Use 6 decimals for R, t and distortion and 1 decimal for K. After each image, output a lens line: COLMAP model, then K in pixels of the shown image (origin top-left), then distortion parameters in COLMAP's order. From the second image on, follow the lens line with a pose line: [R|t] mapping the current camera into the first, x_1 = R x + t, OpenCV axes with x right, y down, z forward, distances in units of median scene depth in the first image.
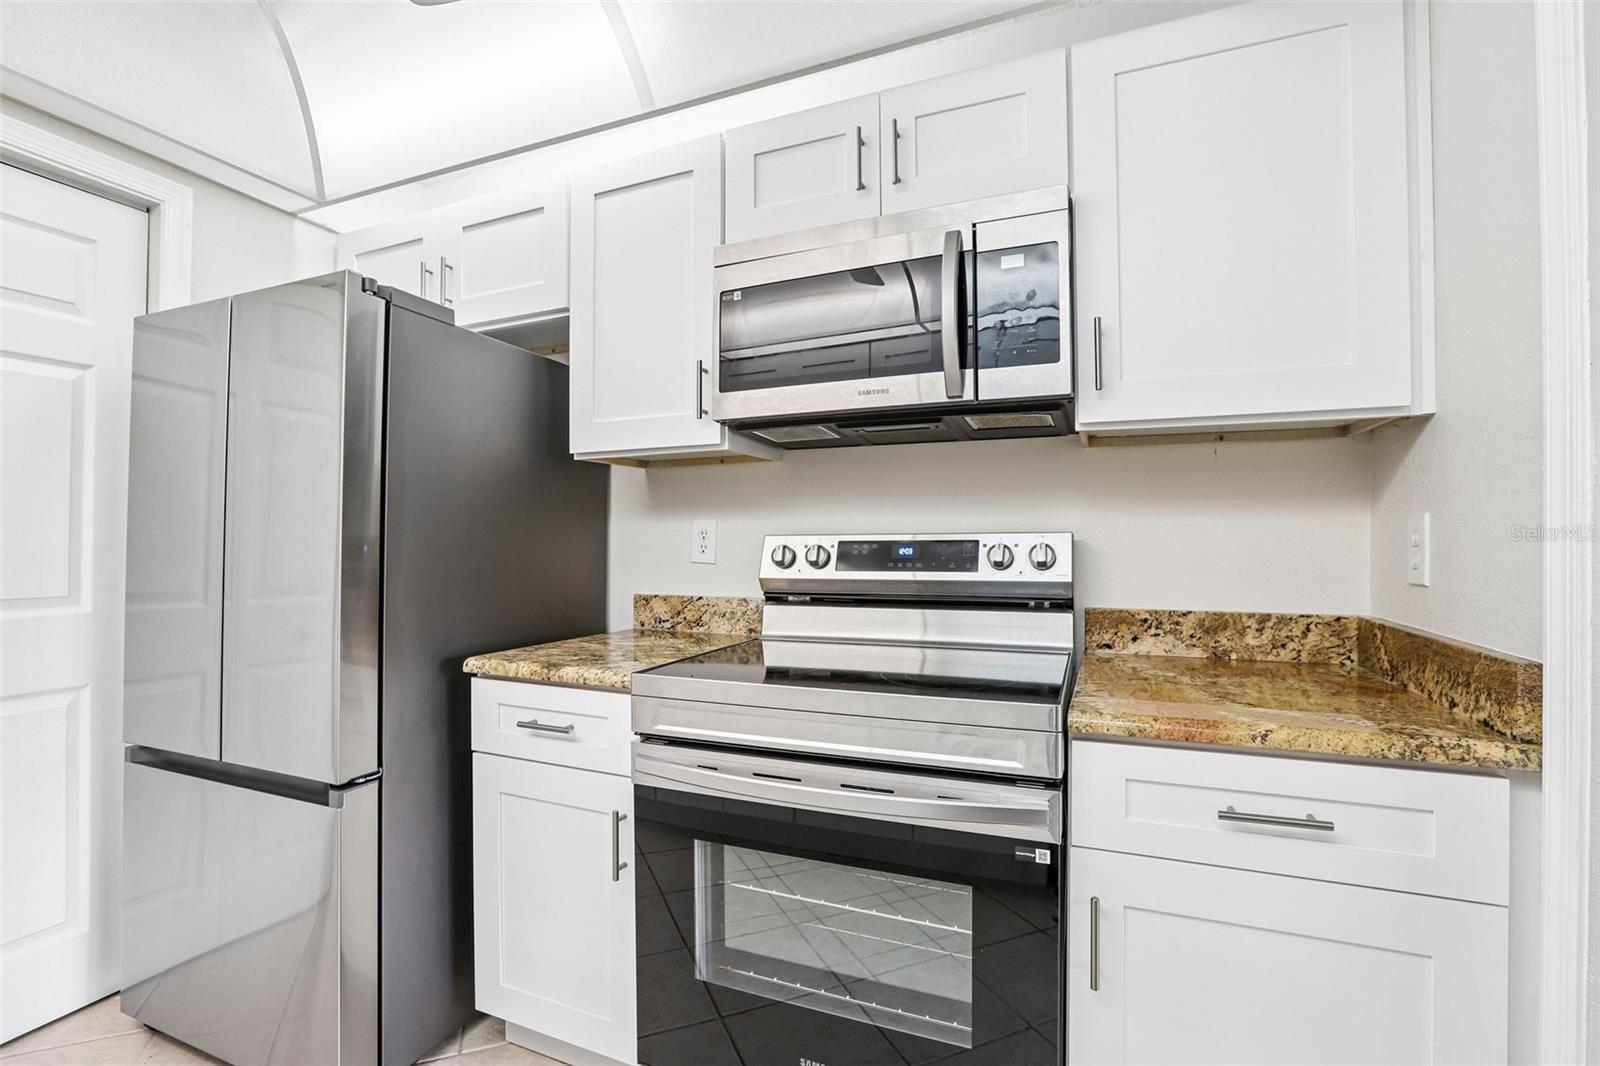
lens RADIAL K [[729.2, 0, 796.7], [0, 729.2, 534.6], [0, 0, 1]] dist [-0.057389, 0.021629]
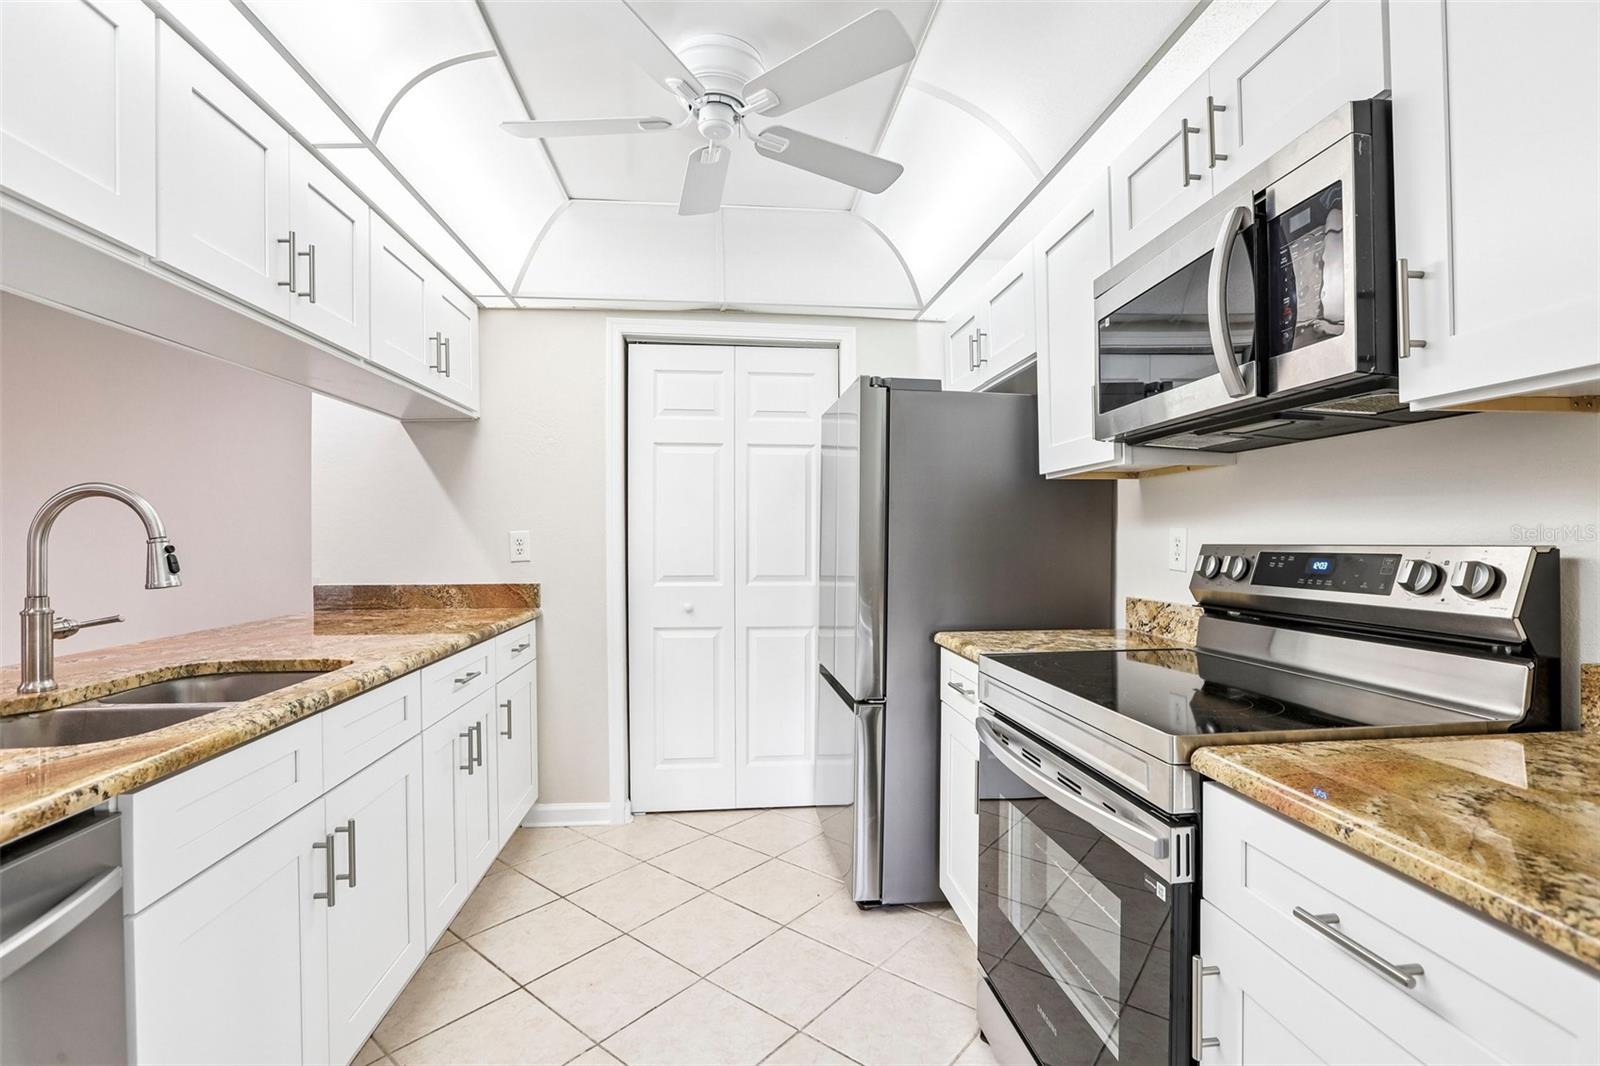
lens RADIAL K [[729.2, 0, 796.7], [0, 729.2, 534.6], [0, 0, 1]] dist [-0.057389, 0.021629]
pose [[0.487454, -0.002962, -0.873144, 0.579463], [0.008439, 0.999964, 0.001319, -0.019420], [0.873108, -0.008012, 0.487461, 0.072767]]
